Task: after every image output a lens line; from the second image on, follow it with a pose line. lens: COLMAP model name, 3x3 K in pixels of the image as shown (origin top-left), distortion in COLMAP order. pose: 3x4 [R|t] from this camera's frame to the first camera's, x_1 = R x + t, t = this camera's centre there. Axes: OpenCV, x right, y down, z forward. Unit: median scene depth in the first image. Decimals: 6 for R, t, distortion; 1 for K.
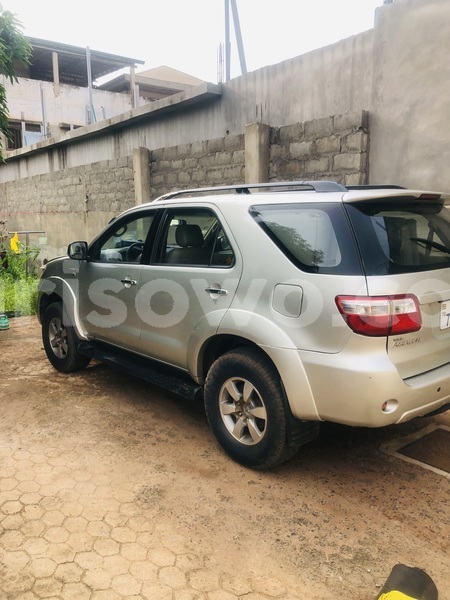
lens RADIAL K [[505.3, 0, 225.4], [0, 505.3, 299.7], [0, 0, 1]] dist [0.043107, -0.008721]
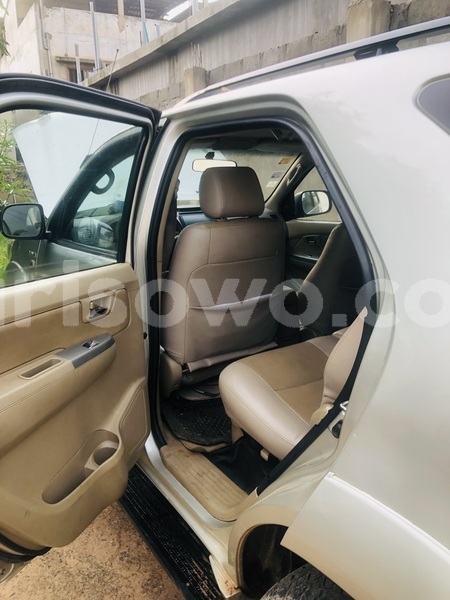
lens RADIAL K [[505.3, 0, 225.4], [0, 505.3, 299.7], [0, 0, 1]] dist [0.043107, -0.008721]
pose [[0.988362, 0.029299, -0.149270, -0.003250], [-0.015604, 0.995627, 0.092102, -0.033211], [0.151316, -0.088701, 0.984498, 0.251270]]
